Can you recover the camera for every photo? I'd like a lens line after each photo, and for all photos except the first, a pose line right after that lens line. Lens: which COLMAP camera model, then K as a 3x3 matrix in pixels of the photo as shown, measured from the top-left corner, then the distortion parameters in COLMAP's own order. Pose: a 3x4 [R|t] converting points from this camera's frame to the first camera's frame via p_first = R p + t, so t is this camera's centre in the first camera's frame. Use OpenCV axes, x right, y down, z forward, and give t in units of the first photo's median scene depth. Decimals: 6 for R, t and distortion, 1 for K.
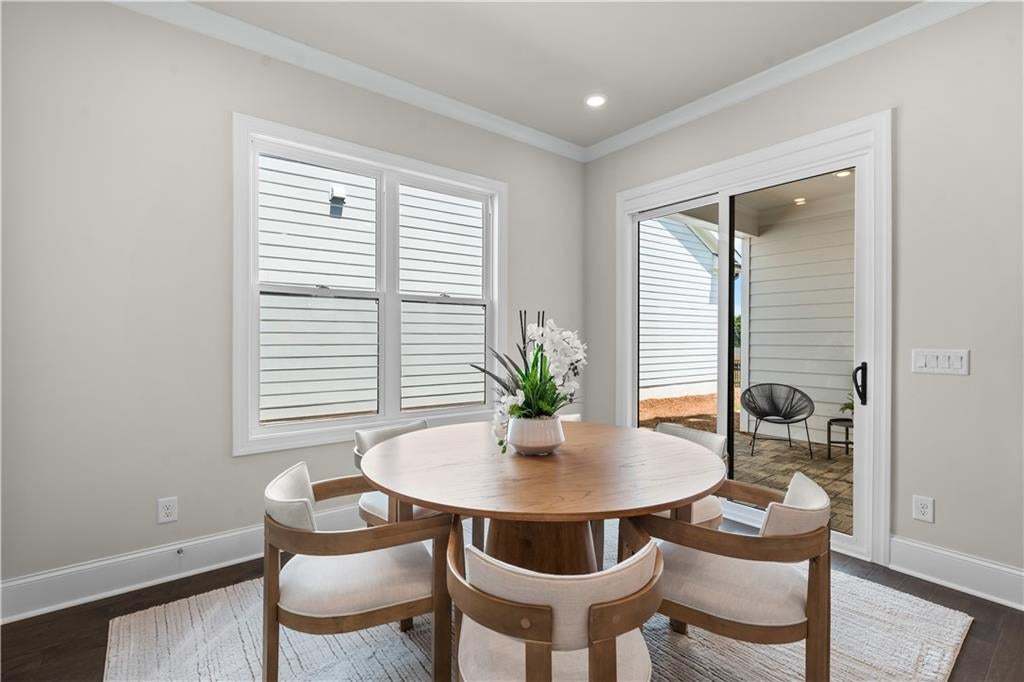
lens RADIAL K [[472.3, 0, 512.0], [0, 472.3, 341.0], [0, 0, 1]] dist [0.000621, 0.000724]
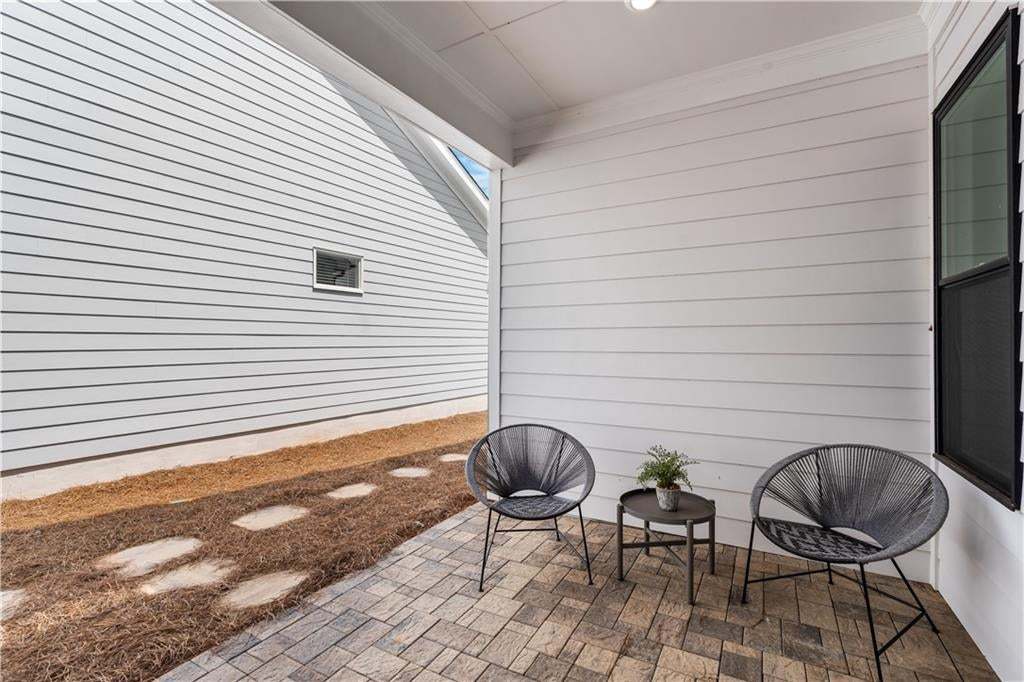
lens RADIAL K [[472.3, 0, 512.0], [0, 472.3, 341.0], [0, 0, 1]] dist [0.000621, 0.000724]
pose [[0.925762, -0.002786, 0.378096, 0.344181], [0.005597, 0.999964, -0.006338, 0.000656], [-0.378065, 0.007984, 0.925745, 0.529823]]
